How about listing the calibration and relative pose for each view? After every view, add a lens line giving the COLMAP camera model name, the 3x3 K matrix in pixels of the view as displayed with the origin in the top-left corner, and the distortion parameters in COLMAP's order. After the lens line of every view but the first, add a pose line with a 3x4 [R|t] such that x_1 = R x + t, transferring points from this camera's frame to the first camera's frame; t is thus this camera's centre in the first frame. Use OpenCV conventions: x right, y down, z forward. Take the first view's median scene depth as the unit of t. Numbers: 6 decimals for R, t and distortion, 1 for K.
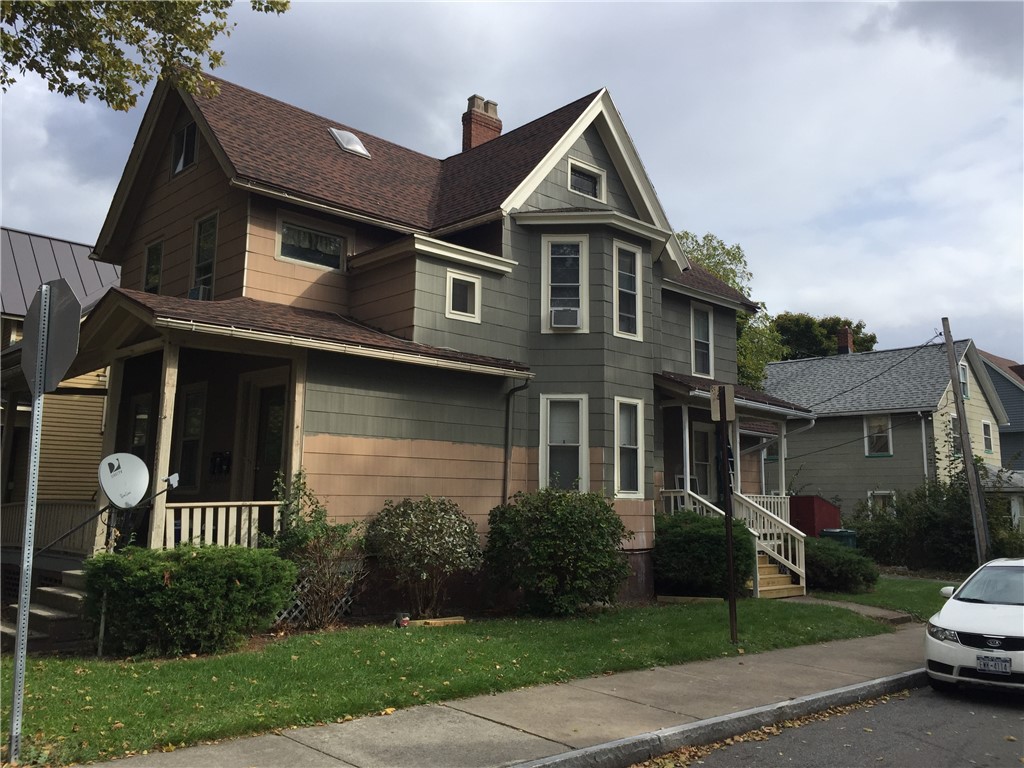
lens RADIAL K [[905.4, 0, 469.7], [0, 905.4, 369.1], [0, 0, 1]] dist [0.091020, -0.043940]
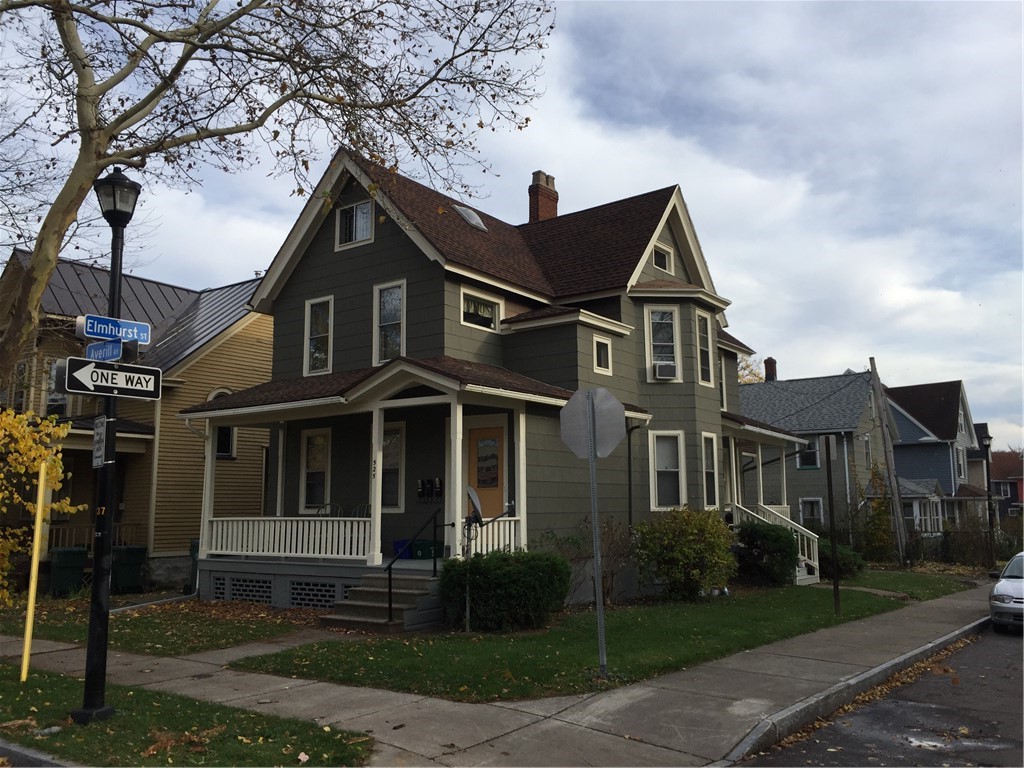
lens RADIAL K [[905.4, 0, 504.3], [0, 905.4, 376.8], [0, 0, 1]] dist [0.091020, -0.043940]
pose [[0.983316, 0.010813, 0.181584, -0.343780], [-0.011074, 0.999939, 0.000422, -0.044807], [-0.181568, -0.002426, 0.983375, -0.212513]]
